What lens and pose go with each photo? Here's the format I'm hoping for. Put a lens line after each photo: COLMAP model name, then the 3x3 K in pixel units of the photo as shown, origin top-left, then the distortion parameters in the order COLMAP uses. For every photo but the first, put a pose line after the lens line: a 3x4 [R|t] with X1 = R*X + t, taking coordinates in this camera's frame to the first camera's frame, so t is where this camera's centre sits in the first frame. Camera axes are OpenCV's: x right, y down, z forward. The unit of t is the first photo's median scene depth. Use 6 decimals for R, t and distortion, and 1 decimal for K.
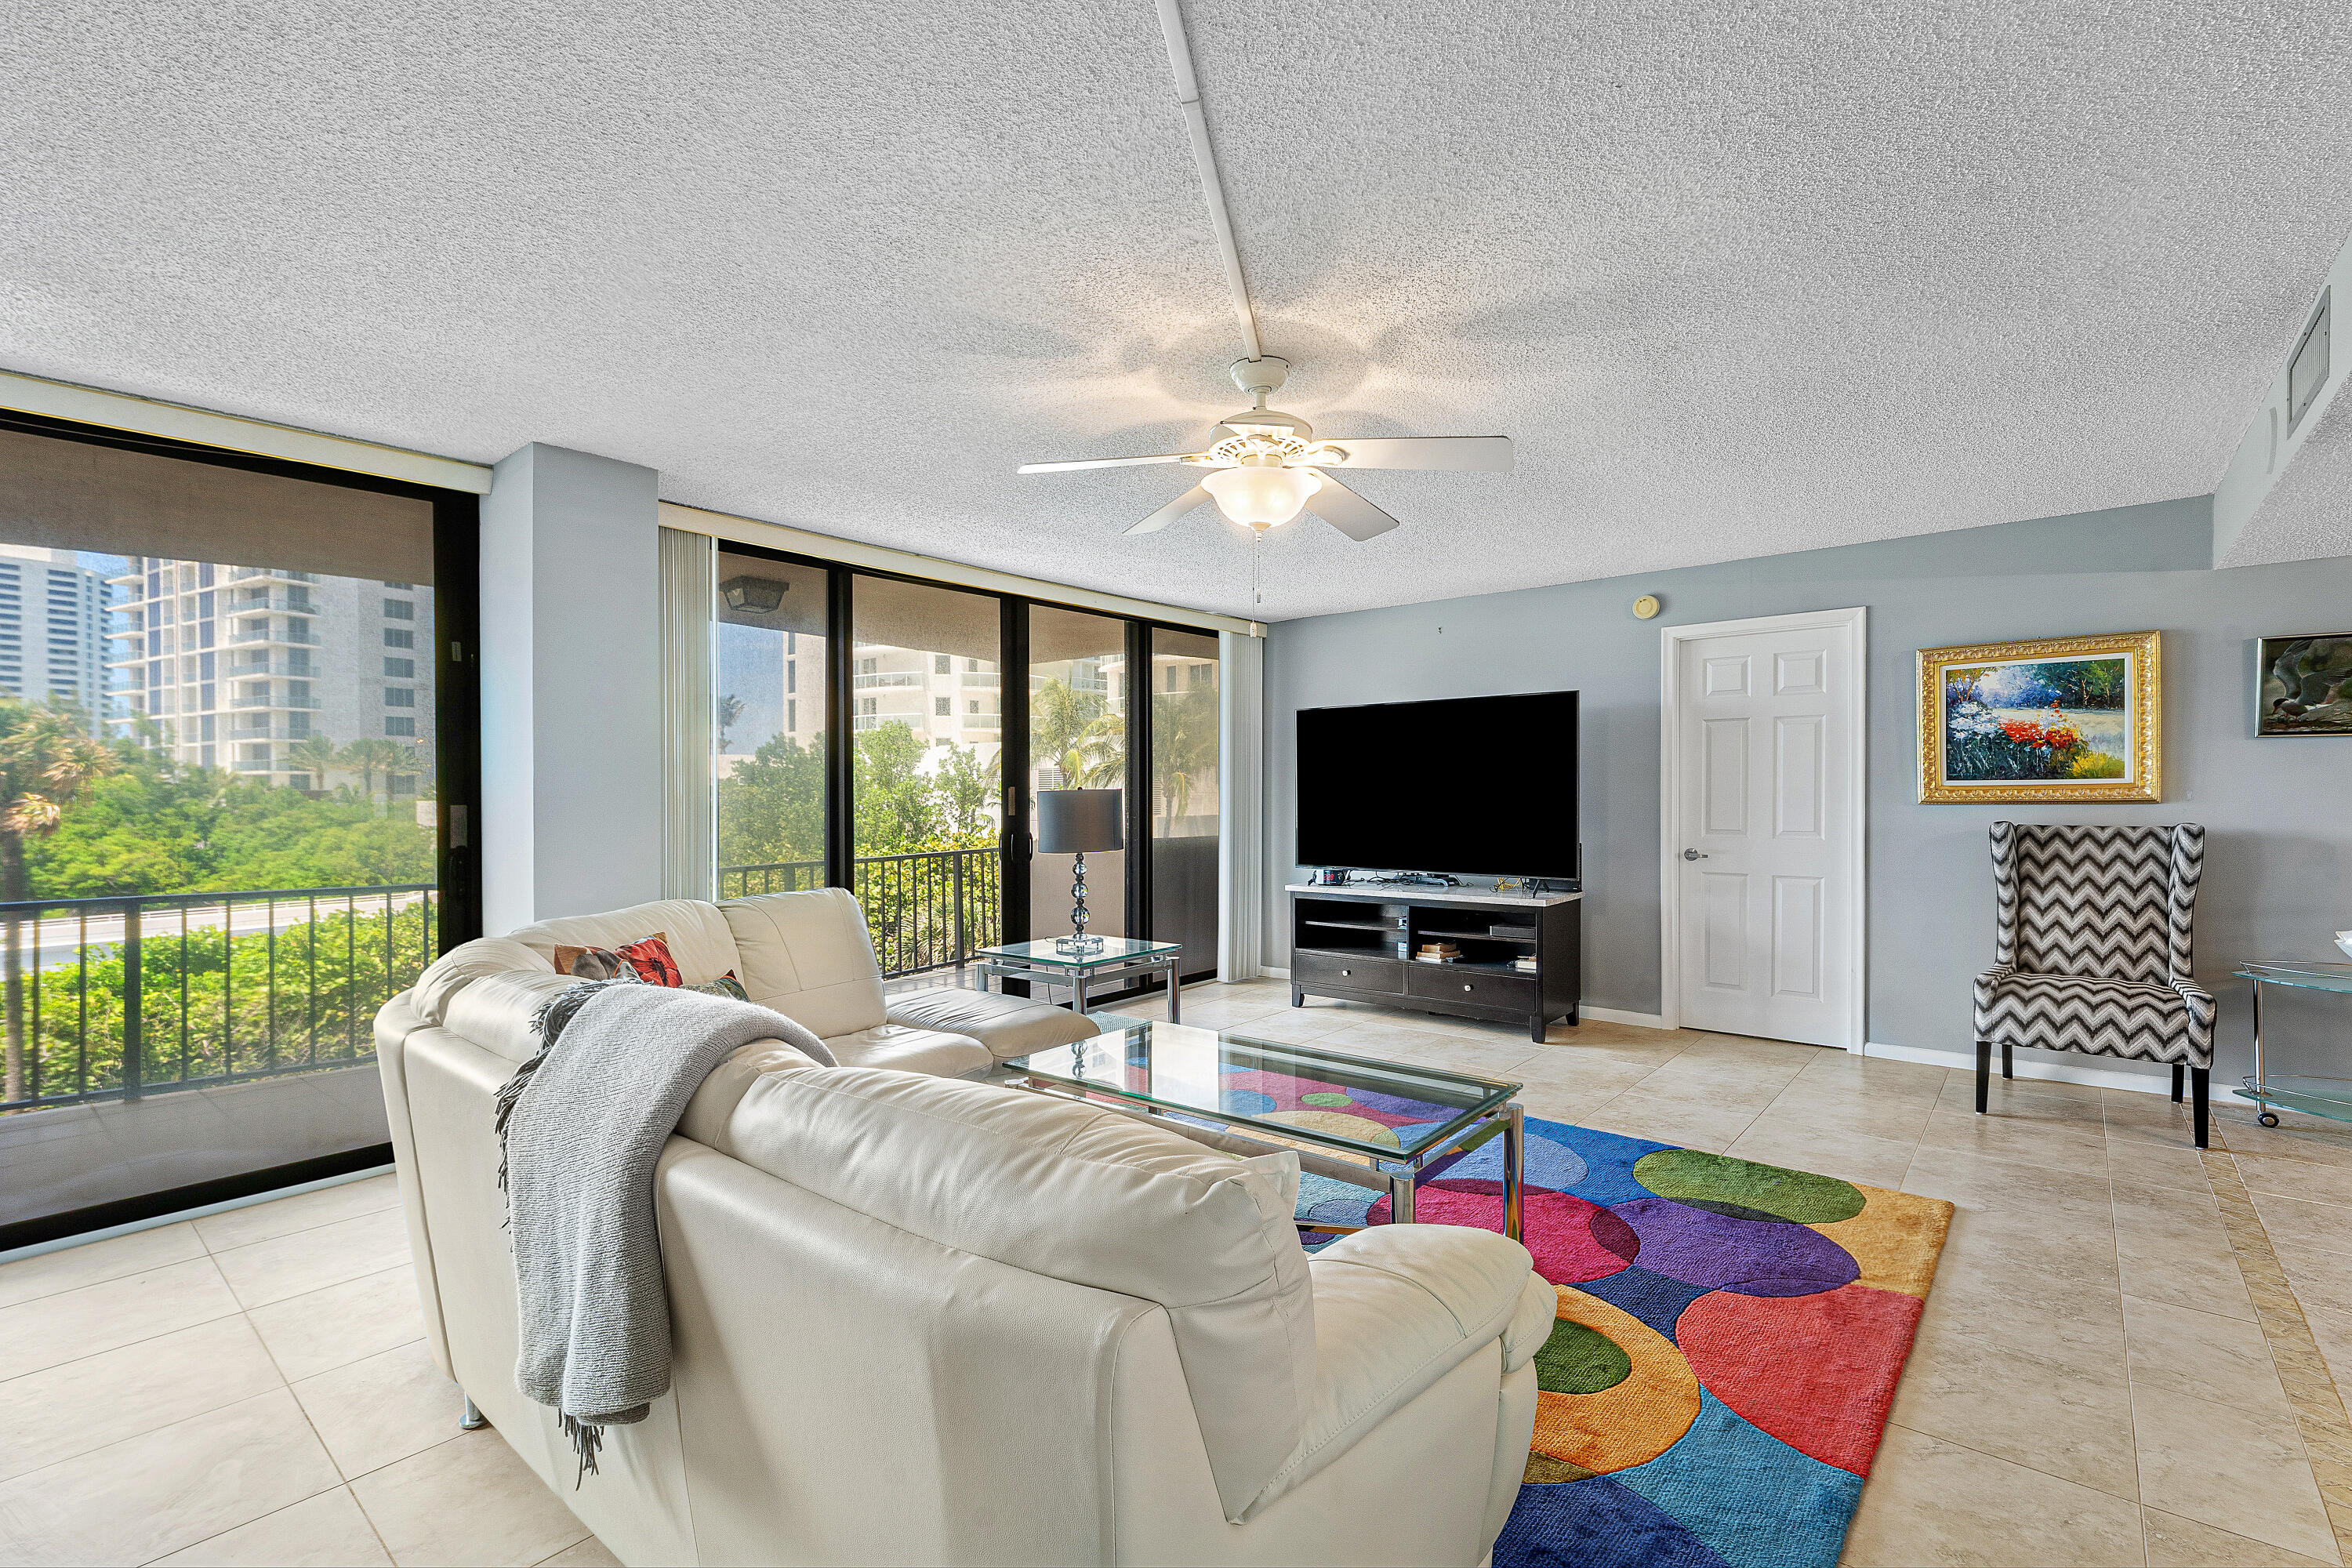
lens RADIAL K [[1042.8, 0, 1212.9], [0, 1042.8, 820.1], [0, 0, 1]] dist [-0.001888, 0.000043]
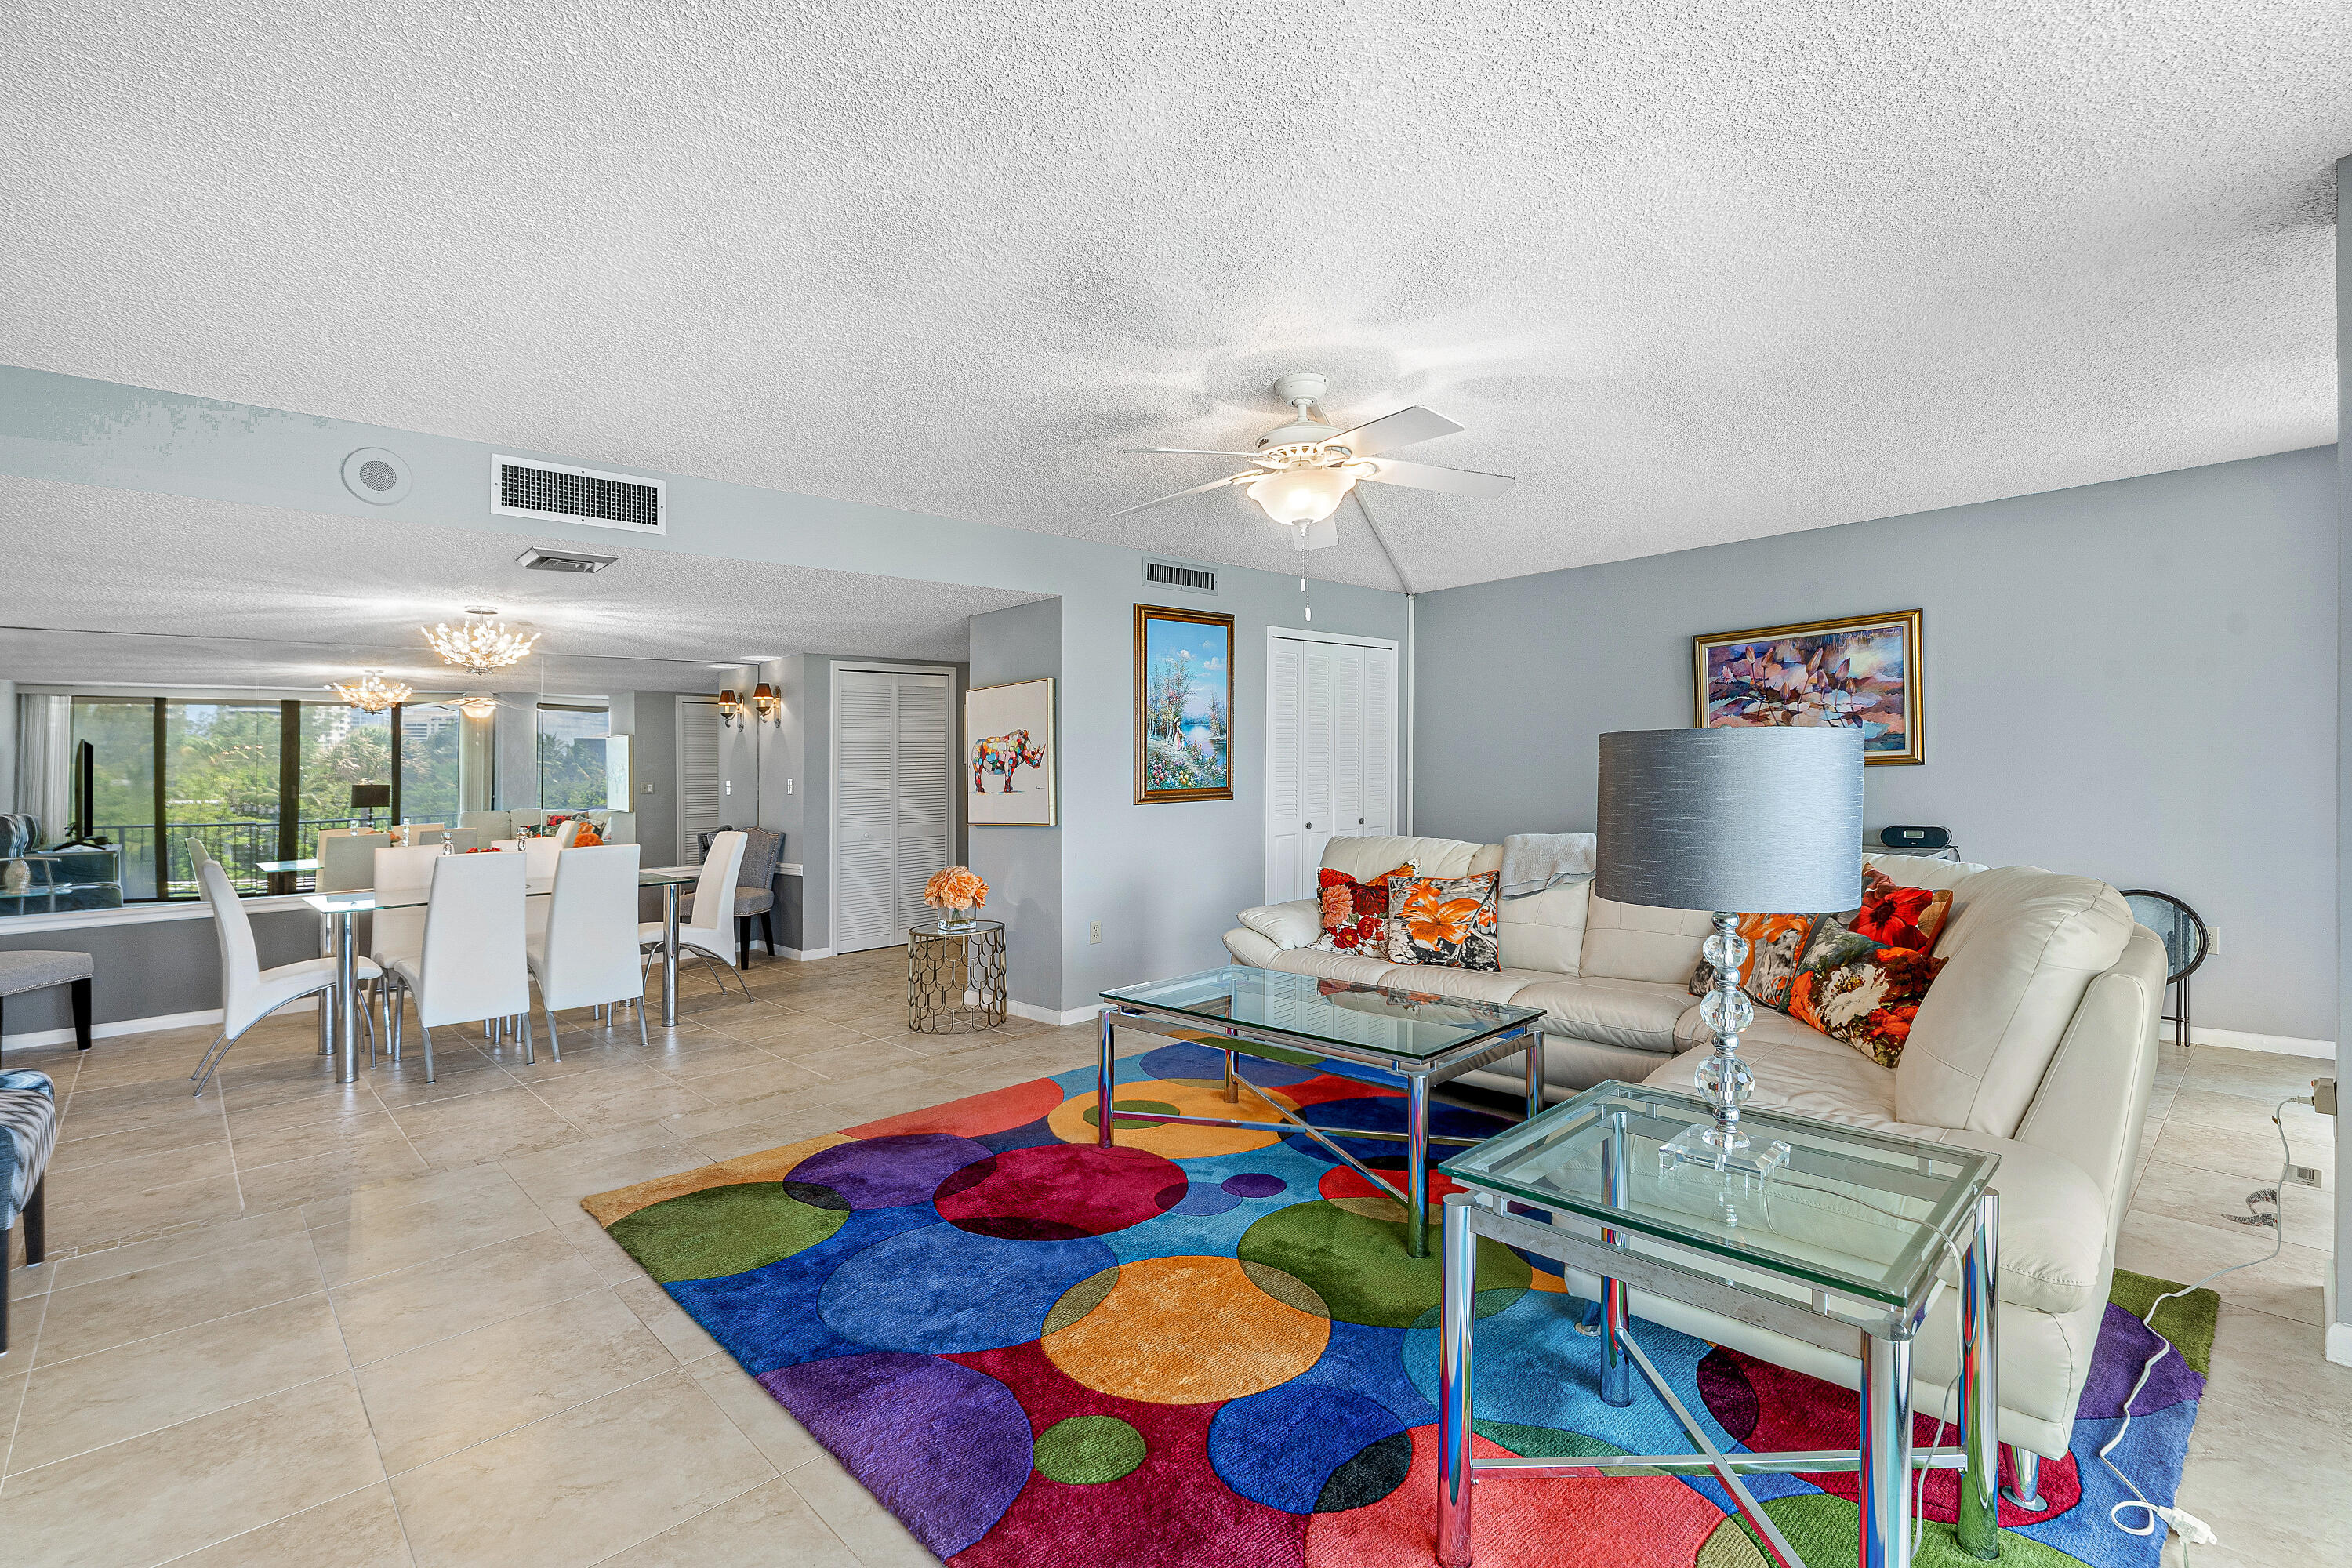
lens RADIAL K [[1066.6, 0, 1166.1], [0, 1066.6, 750.5], [0, 0, 1]] dist [0.001322, -0.000279]
pose [[-0.991515, 0.037393, 0.124500, 0.021204], [0.038796, 0.999208, 0.008863, -0.030945], [-0.124070, 0.013618, -0.992180, 1.282131]]
